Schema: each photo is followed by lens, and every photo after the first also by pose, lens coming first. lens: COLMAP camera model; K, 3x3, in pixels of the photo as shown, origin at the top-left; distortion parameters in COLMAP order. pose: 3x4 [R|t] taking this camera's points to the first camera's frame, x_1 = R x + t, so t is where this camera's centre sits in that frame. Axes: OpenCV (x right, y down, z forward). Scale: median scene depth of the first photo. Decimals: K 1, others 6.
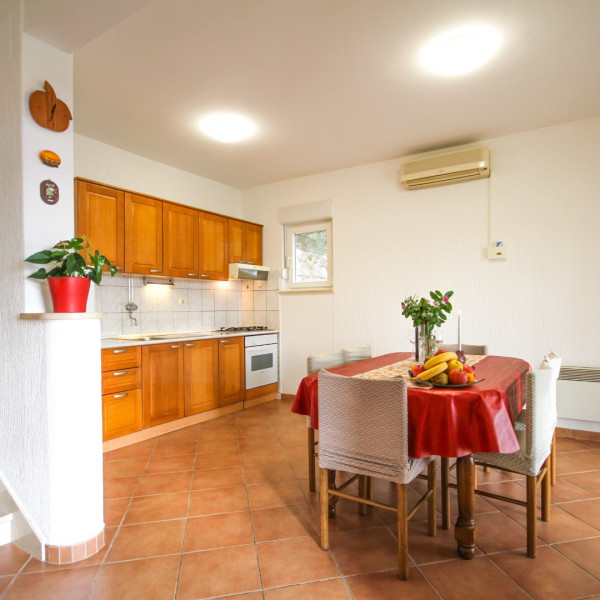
lens RADIAL K [[416.1, 0, 300.9], [0, 416.1, 309.4], [0, 0, 1]] dist [0.002587, 0.003353]
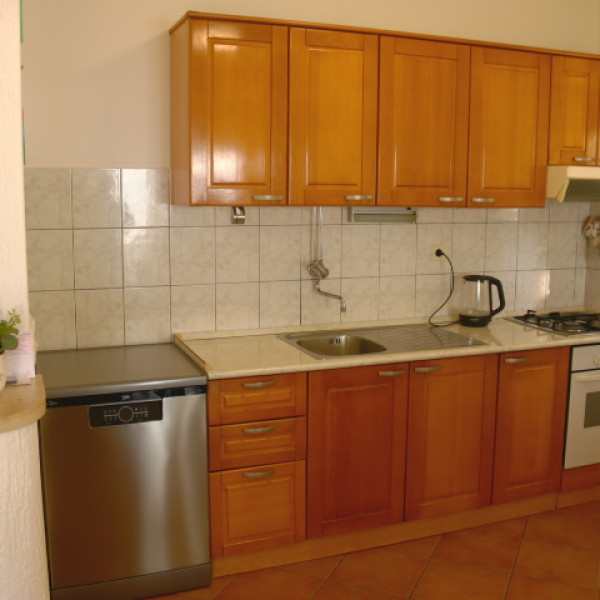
lens RADIAL K [[741.0, 0, 300.0], [0, 741.0, 300.0], [0, 0, 1]] dist [-0.143147, 0.051274]
pose [[0.819321, 0.101619, -0.564258, 0.049778], [-0.015766, 0.987788, 0.155001, -0.095273], [0.573119, -0.118100, 0.810918, 0.284548]]
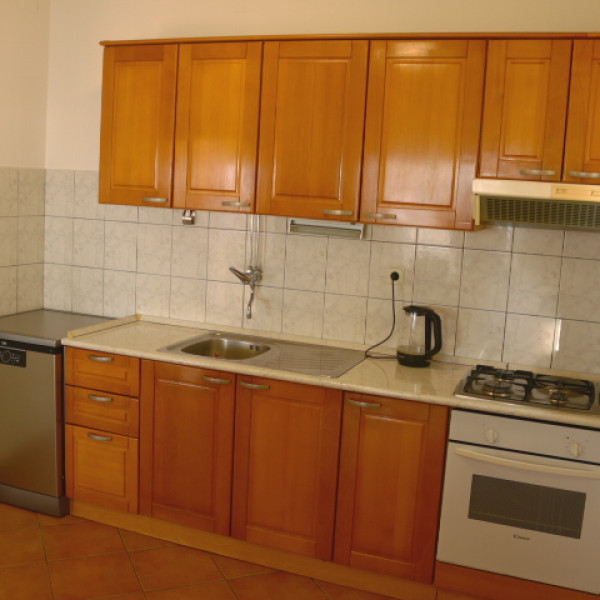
lens RADIAL K [[724.1, 0, 314.6], [0, 724.1, 302.4], [0, 0, 1]] dist [-0.240069, 0.377923]
pose [[0.224709, 0.162456, -0.960788, 0.387498], [-0.065696, 0.986287, 0.151403, -0.099412], [0.972209, 0.029098, 0.232300, 0.822368]]
